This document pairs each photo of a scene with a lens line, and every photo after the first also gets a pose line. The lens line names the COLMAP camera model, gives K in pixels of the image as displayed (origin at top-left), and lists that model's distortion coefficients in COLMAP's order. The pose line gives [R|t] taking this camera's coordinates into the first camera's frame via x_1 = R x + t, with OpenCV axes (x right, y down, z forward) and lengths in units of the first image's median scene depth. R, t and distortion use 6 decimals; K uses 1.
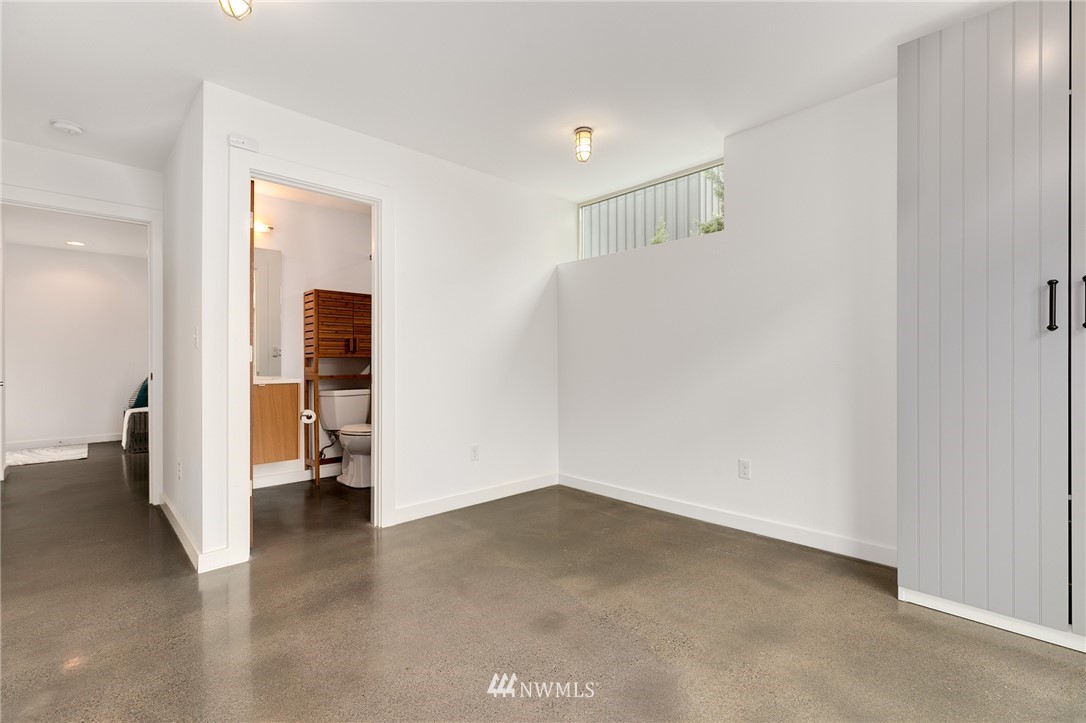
lens RADIAL K [[486.7, 0, 541.5], [0, 486.7, 362.8], [0, 0, 1]] dist [0.001511, -0.000309]
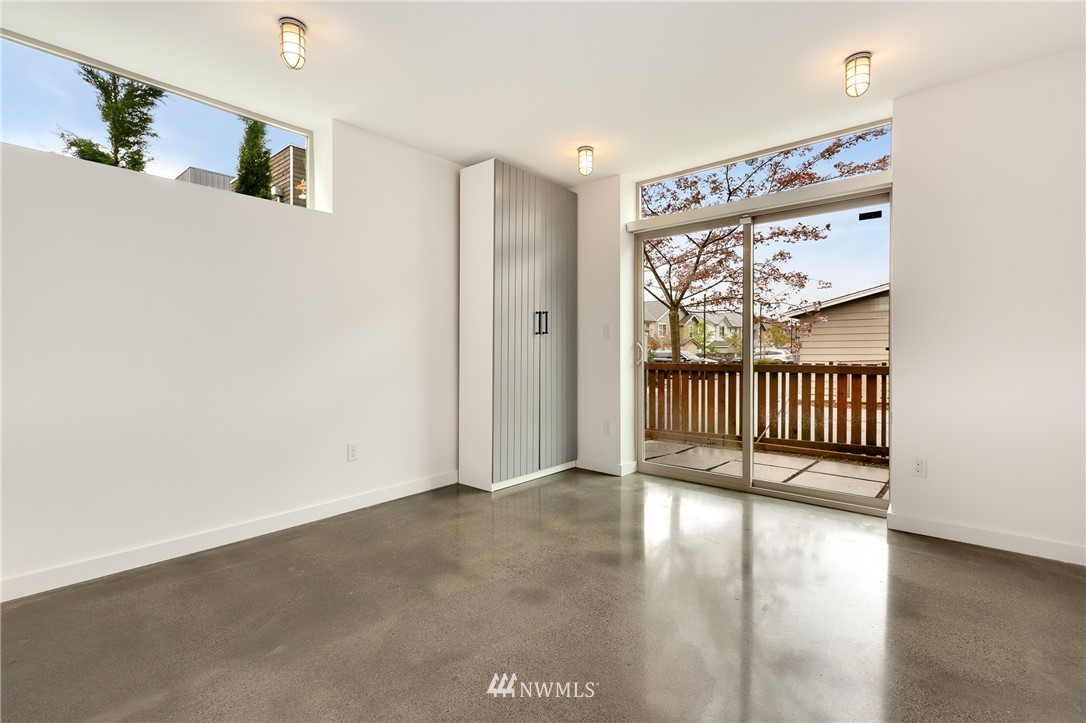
lens RADIAL K [[486.7, 0, 545.2], [0, 486.7, 357.3], [0, 0, 1]] dist [0.001511, -0.000309]
pose [[-0.092566, -0.008579, 0.995670, -0.973597], [0.004129, 0.999951, 0.009000, 0.011207], [-0.995698, 0.004944, -0.092527, 1.006439]]
